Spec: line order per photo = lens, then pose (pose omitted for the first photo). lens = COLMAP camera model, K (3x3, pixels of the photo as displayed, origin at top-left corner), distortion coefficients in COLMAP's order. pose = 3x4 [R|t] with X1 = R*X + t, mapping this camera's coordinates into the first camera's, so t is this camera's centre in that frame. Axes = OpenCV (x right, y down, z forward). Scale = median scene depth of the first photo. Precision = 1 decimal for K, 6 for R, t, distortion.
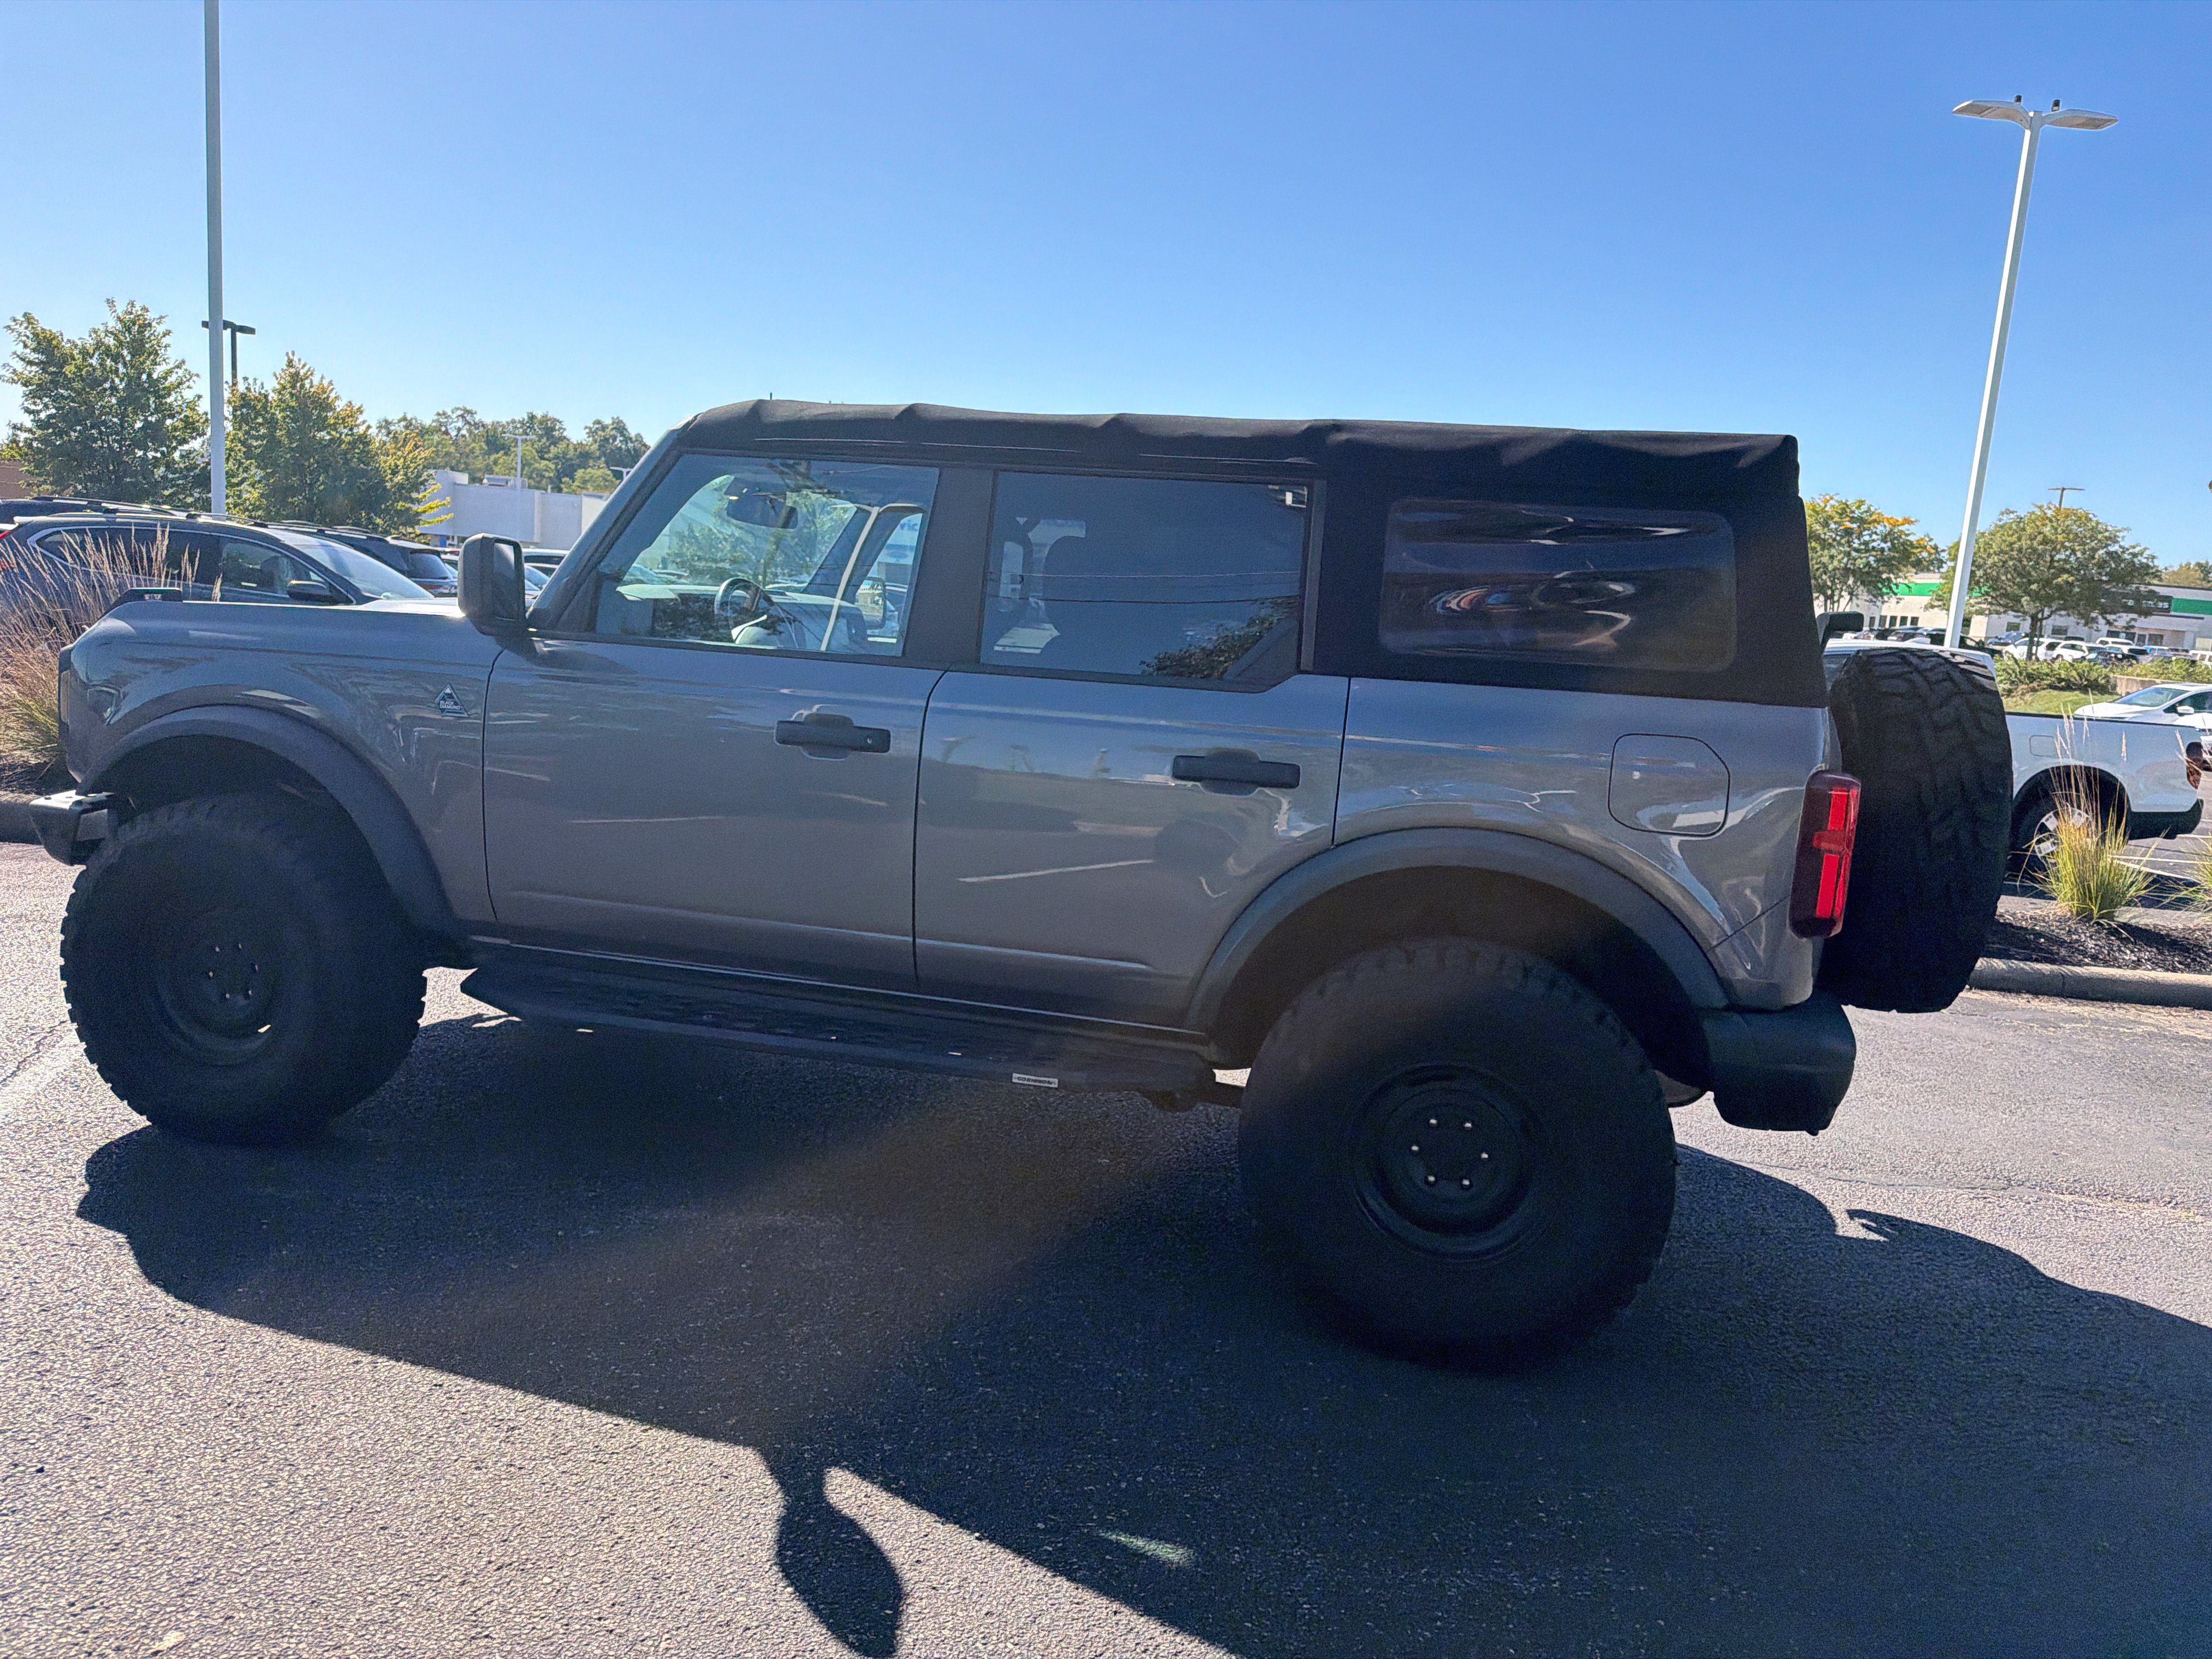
lens RADIAL K [[1557.2, 0, 1116.1], [0, 1557.2, 816.9], [0, 0, 1]] dist [0.032051, -0.039376]
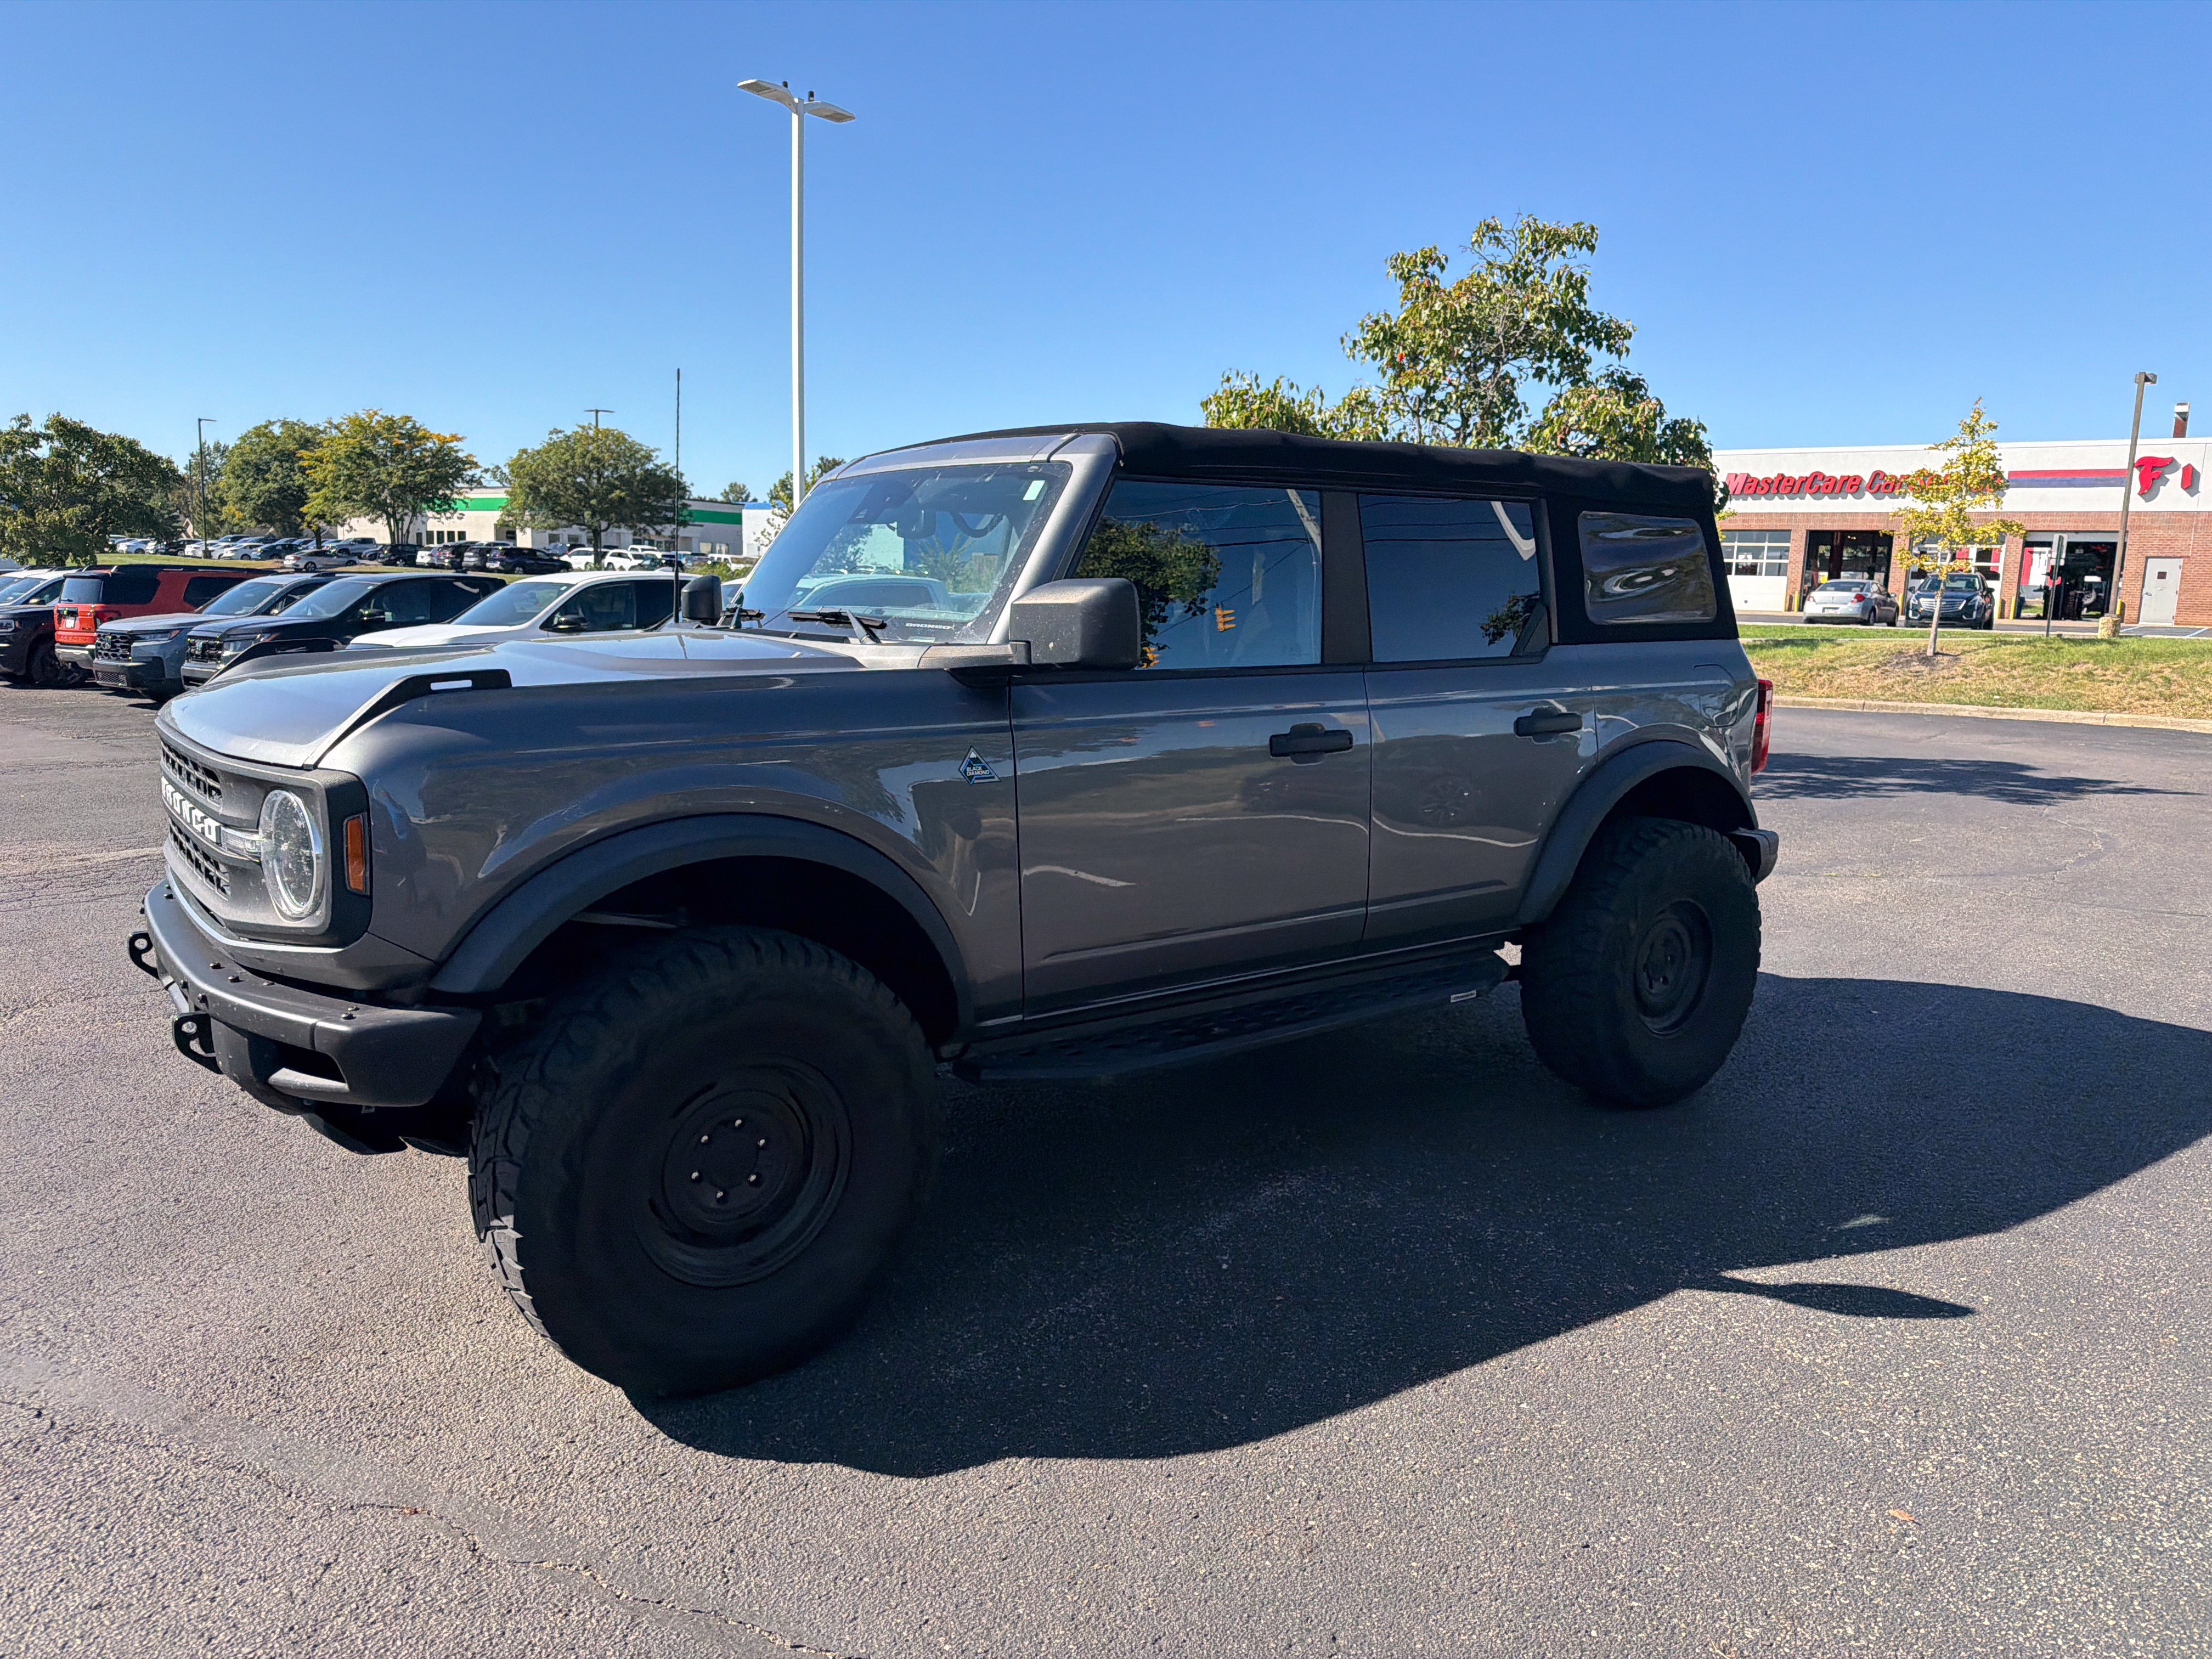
lens RADIAL K [[1557.2, 0, 1120.3], [0, 1557.2, 840.1], [0, 0, 1]] dist [0.032051, -0.039376]
pose [[0.628331, -0.182868, 0.756148, -1.083413], [0.130985, 0.982971, 0.128880, -0.140186], [-0.766840, 0.018064, 0.641584, 0.396852]]
